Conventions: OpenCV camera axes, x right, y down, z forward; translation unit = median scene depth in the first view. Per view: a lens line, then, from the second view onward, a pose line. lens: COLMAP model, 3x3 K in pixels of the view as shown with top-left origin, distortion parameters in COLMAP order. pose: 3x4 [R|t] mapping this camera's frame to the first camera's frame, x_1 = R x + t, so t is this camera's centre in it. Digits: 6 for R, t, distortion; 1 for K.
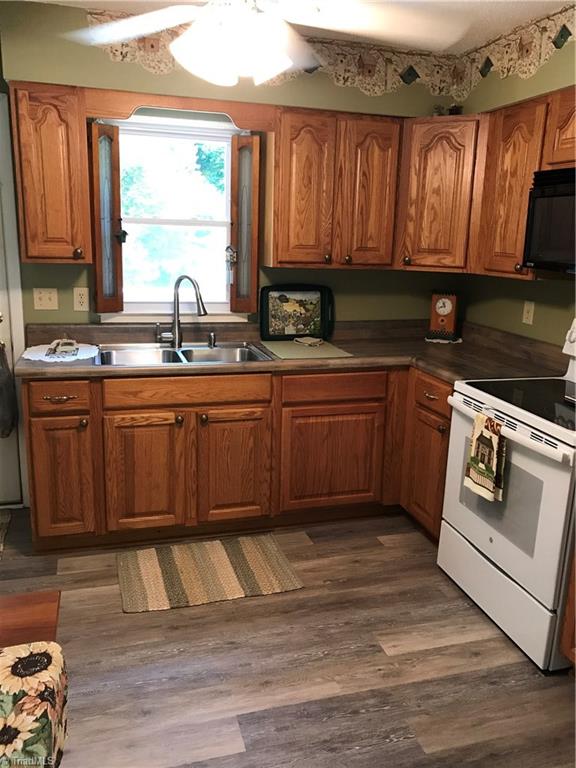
lens RADIAL K [[636.9, 0, 289.3], [0, 636.9, 382.2], [0, 0, 1]] dist [0.009955, 0.000012]
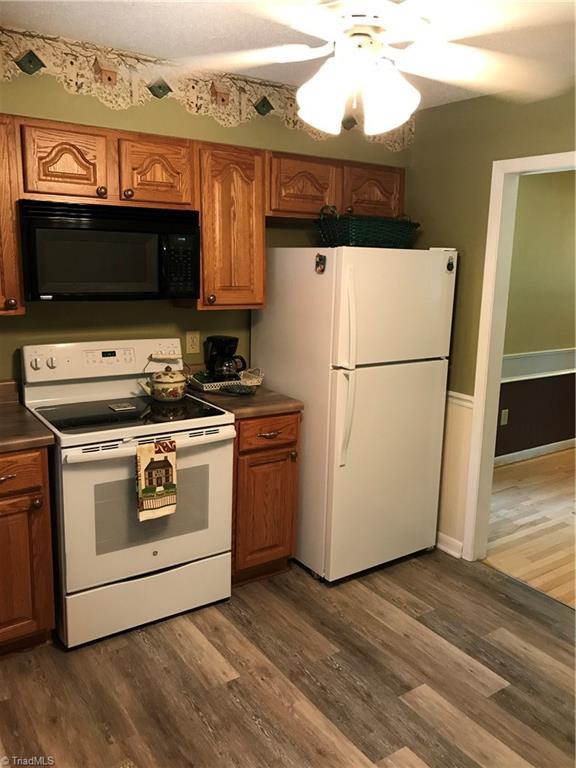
lens RADIAL K [[636.9, 0, 289.7], [0, 636.9, 383.1], [0, 0, 1]] dist [0.009955, 0.000012]
pose [[-0.313131, -0.228916, 0.921708, -0.712988], [0.189280, 0.936002, 0.296770, -0.311163], [-0.930657, 0.267389, -0.249762, 1.040616]]
